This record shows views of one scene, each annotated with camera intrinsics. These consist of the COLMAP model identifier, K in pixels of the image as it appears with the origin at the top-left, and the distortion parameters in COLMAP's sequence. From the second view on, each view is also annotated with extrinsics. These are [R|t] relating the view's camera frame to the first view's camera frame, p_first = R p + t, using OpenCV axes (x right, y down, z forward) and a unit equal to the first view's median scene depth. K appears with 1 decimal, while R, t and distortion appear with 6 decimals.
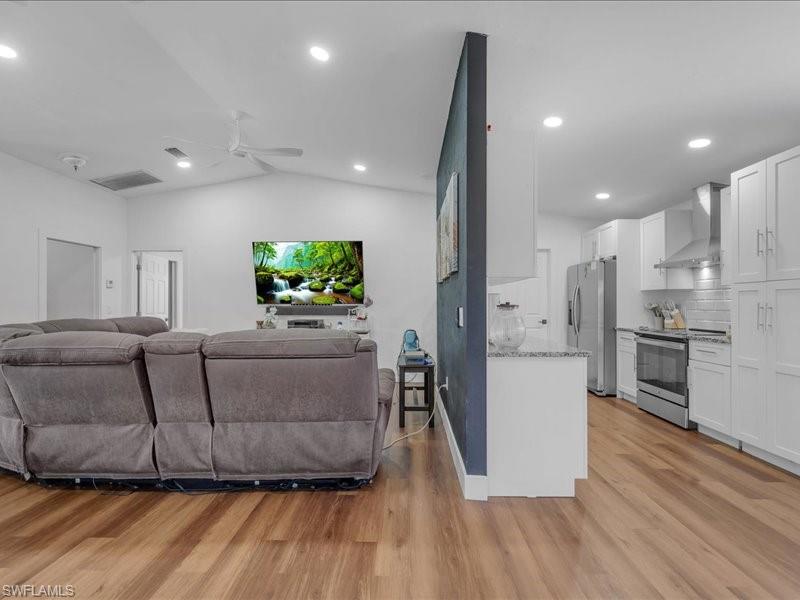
lens RADIAL K [[367.9, 0, 394.1], [0, 367.9, 303.9], [0, 0, 1]] dist [0.001532, -0.002443]
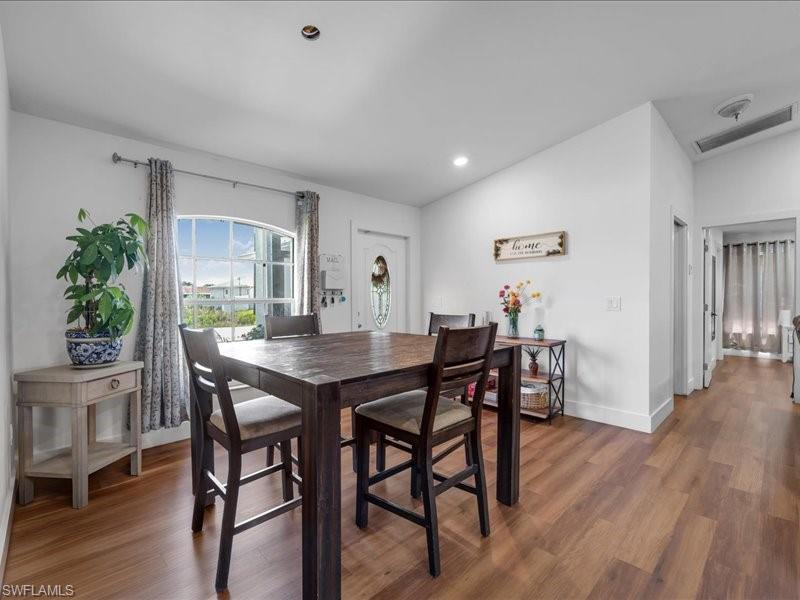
lens RADIAL K [[367.9, 0, 399.7], [0, 367.9, 298.4], [0, 0, 1]] dist [0.001532, -0.002443]
pose [[0.714357, -0.000802, -0.699781, -1.184089], [0.005243, 0.999977, 0.004206, 0.005470], [0.699762, -0.006673, 0.714345, -0.070431]]
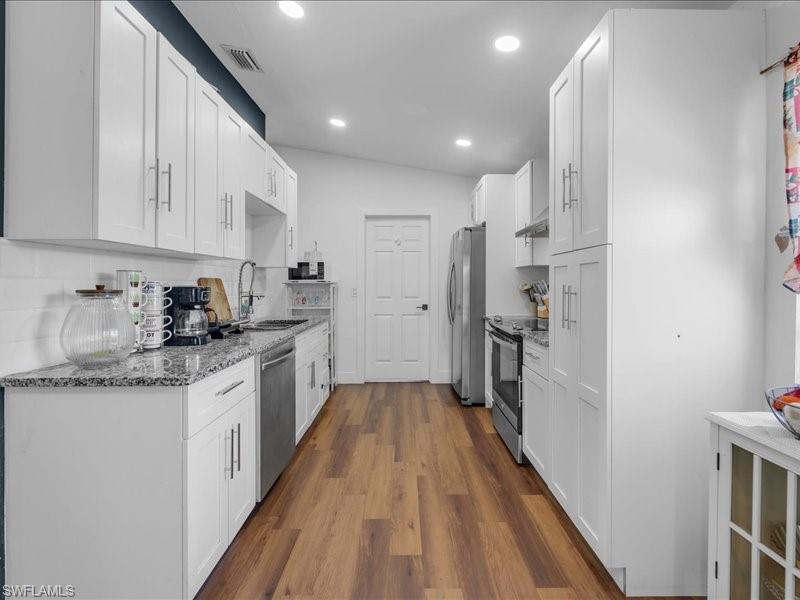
lens RADIAL K [[387.9, 0, 409.1], [0, 387.9, 284.9], [0, 0, 1]] dist [-0.002535, -0.000062]
pose [[0.998899, -0.000424, 0.046907, 0.626479], [0.000222, 0.999991, 0.004300, -0.005460], [-0.046908, -0.004285, 0.998890, 0.312589]]
